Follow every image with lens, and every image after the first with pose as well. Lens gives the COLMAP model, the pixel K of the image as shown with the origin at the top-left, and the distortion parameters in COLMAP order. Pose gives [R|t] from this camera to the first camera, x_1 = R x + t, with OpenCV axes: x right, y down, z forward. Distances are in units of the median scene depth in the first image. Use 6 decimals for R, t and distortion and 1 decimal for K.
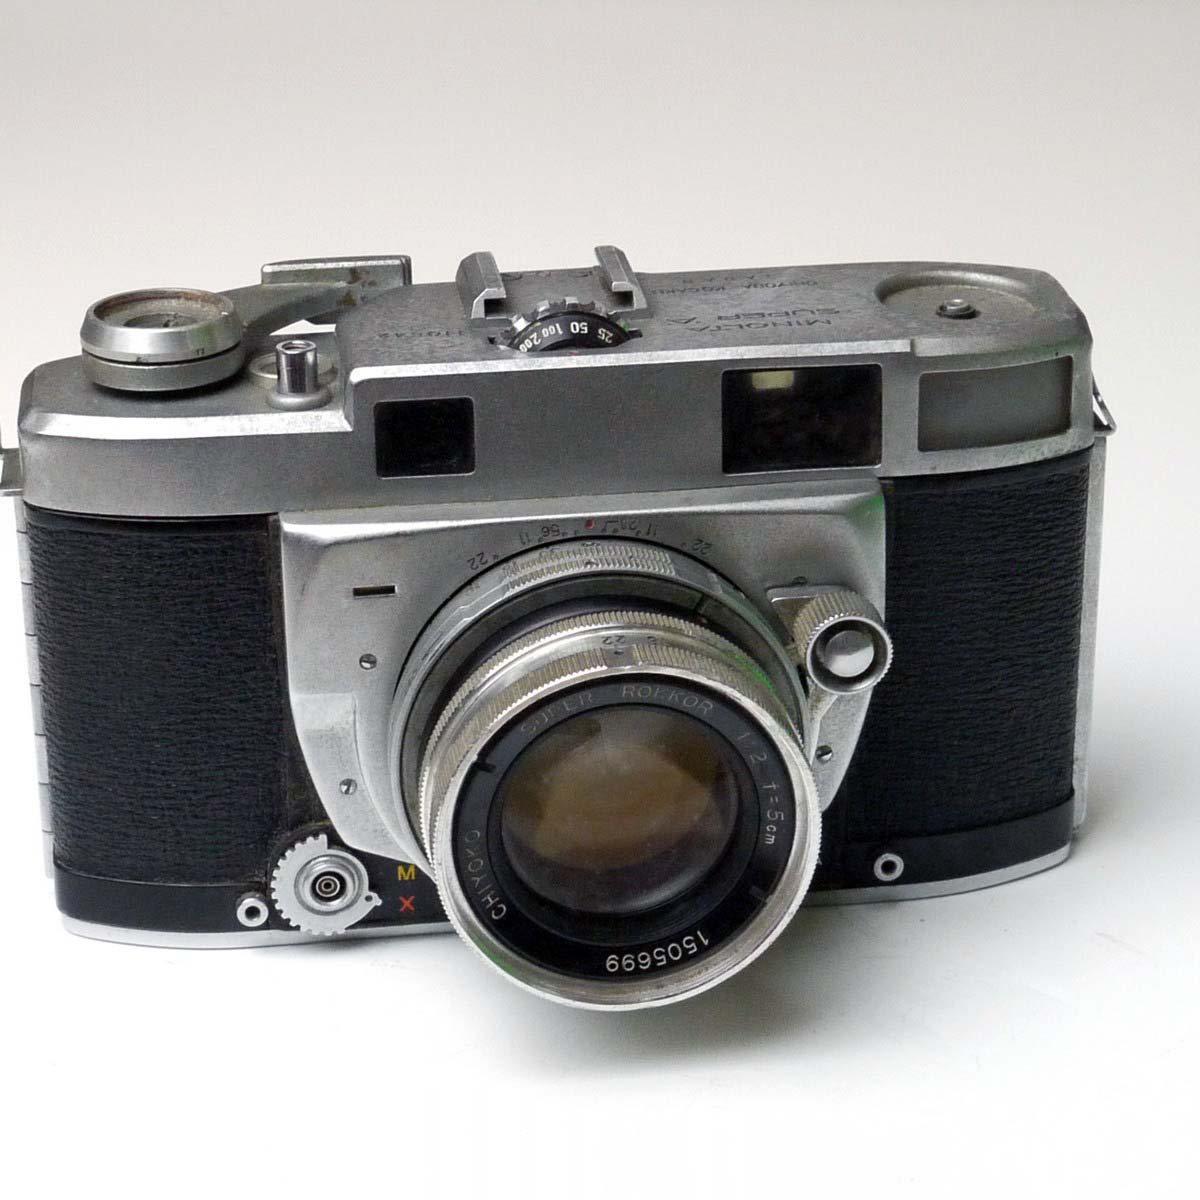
lens RADIAL K [[3253.1, 0, 599.7], [0, 3253.1, 606.2], [0, 0, 1]] dist [-0.125513, 0.000000]
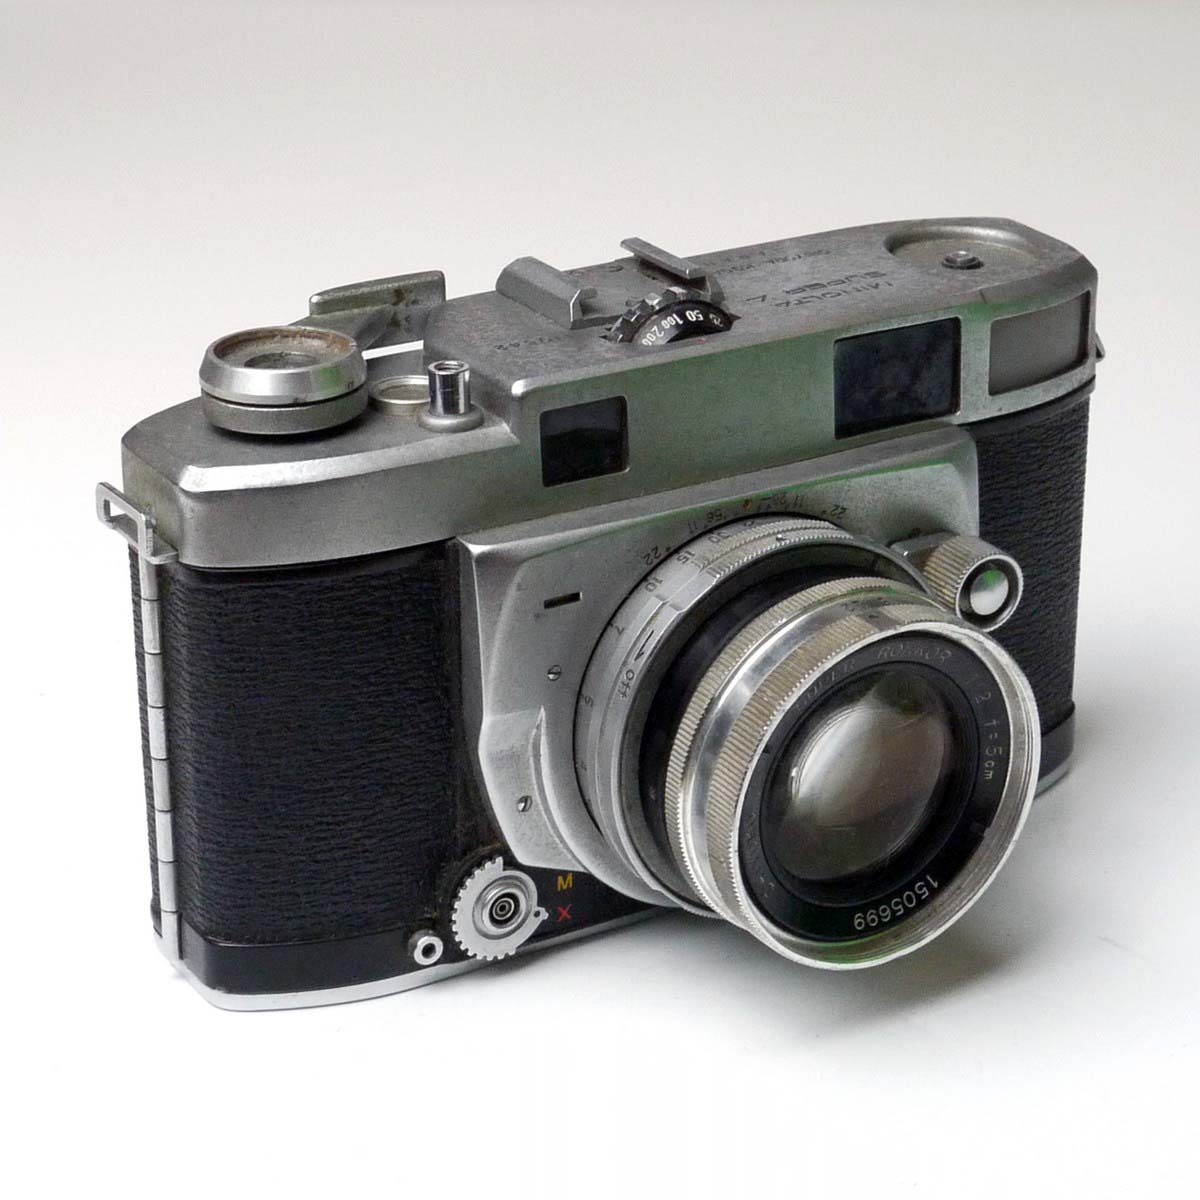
lens RADIAL K [[3253.1, 0, 599.9], [0, 3253.1, 595.1], [0, 0, 1]] dist [-0.125513, 0.000000]
pose [[0.921498, -0.148707, 0.358787, -0.404476], [0.151449, 0.988250, 0.020625, -0.024397], [-0.357639, 0.035332, 0.933191, 0.064847]]
